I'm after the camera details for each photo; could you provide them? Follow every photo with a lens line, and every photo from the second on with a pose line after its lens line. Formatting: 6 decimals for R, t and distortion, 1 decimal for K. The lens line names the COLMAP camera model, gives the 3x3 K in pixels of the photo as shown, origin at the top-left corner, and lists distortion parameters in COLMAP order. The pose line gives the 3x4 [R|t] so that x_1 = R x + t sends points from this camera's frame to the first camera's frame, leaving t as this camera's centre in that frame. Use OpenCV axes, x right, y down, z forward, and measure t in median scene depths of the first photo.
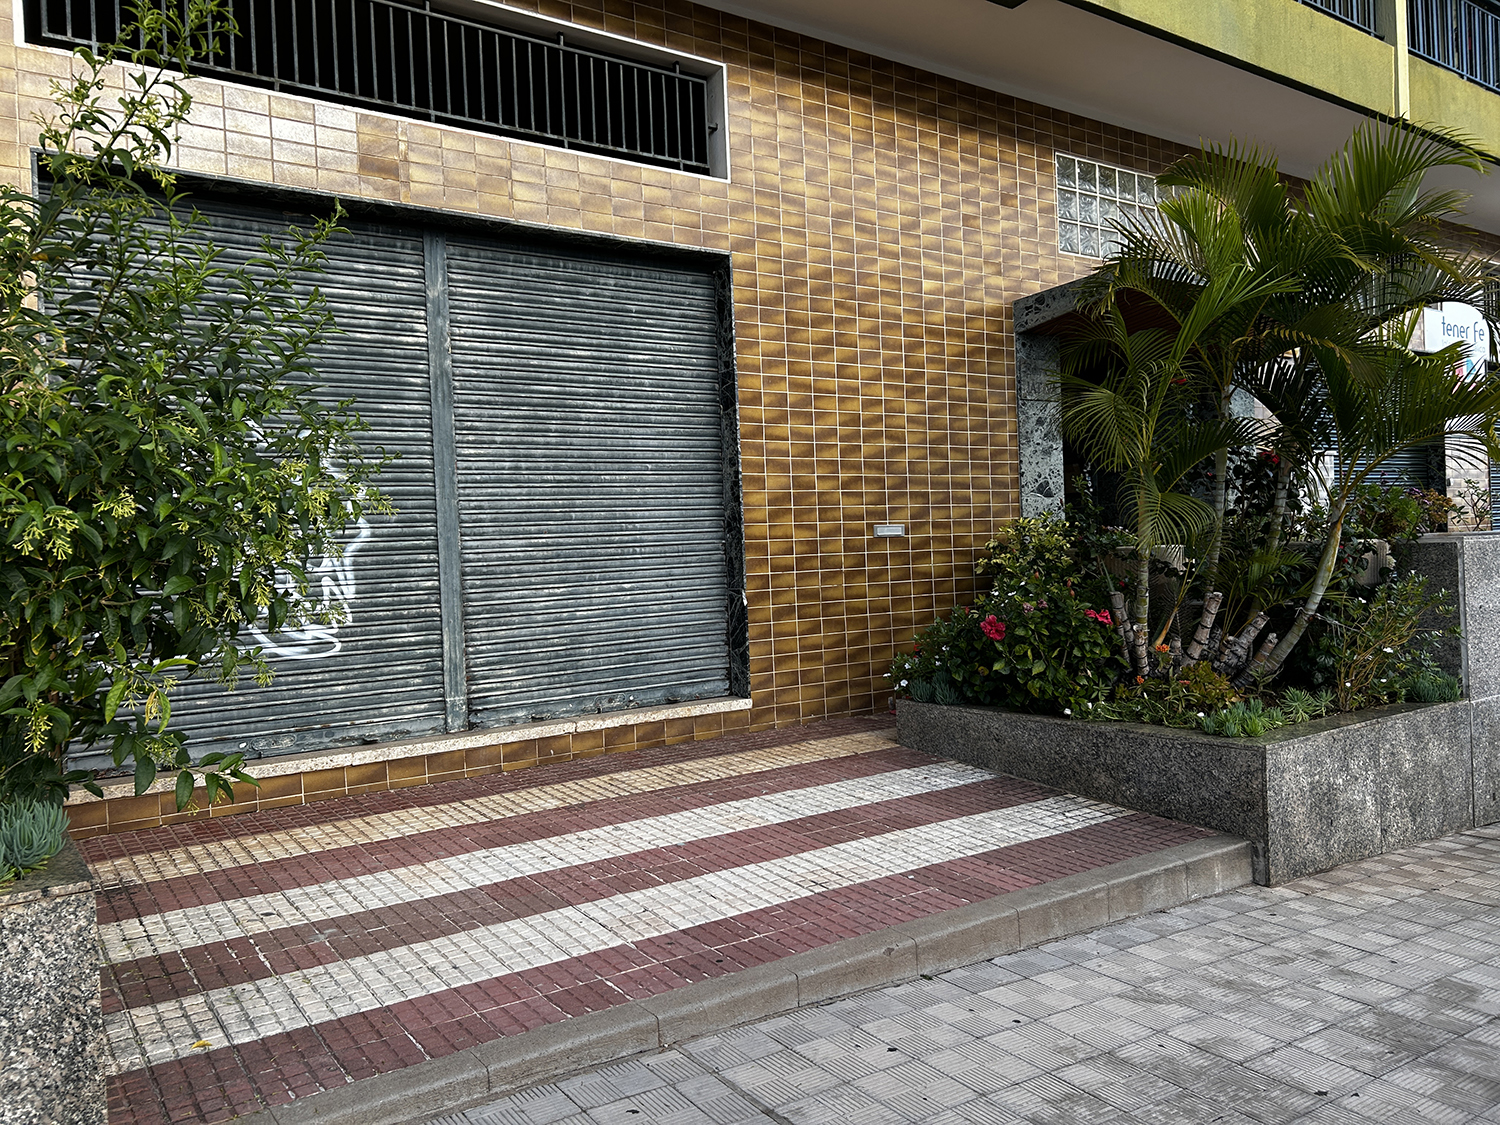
lens RADIAL K [[1146.4, 0, 747.7], [0, 1146.4, 562.7], [0, 0, 1]] dist [0.048736, -0.034860]
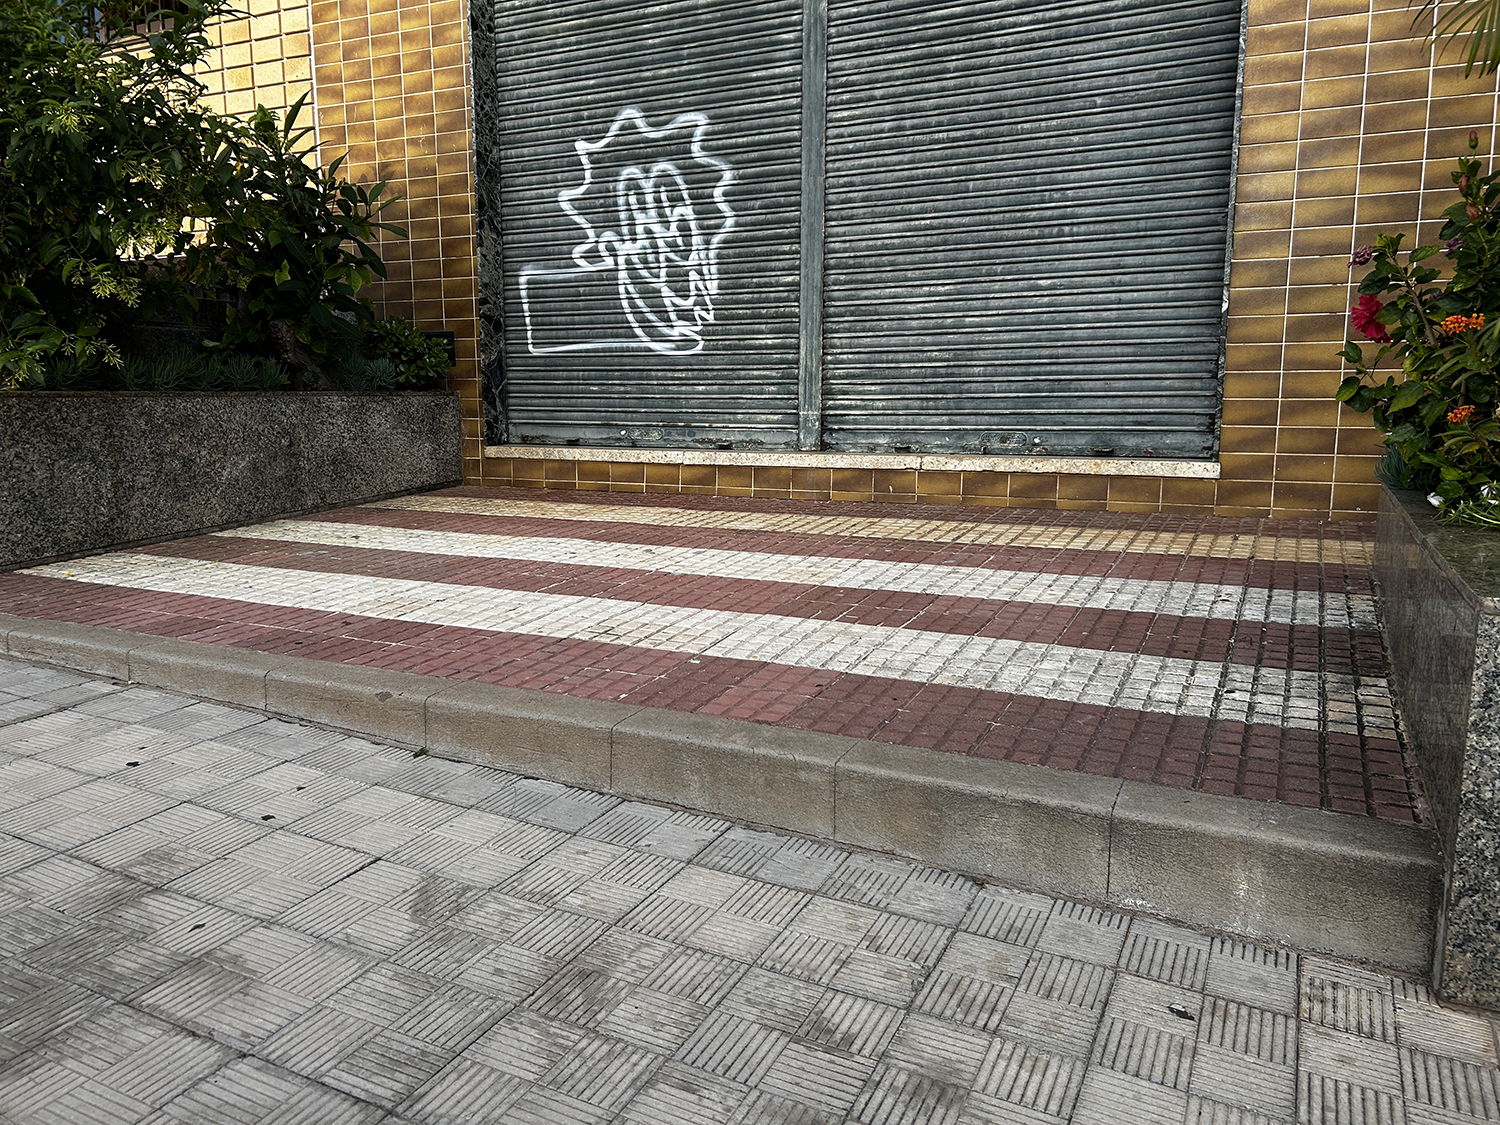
lens RADIAL K [[1146.4, 0, 749.4], [0, 1146.4, 560.0], [0, 0, 1]] dist [0.048736, -0.034860]
pose [[0.469447, 0.163307, -0.867727, 0.504941], [-0.029719, 0.985113, 0.169321, 0.081339], [0.882460, -0.053700, 0.467312, 0.539164]]
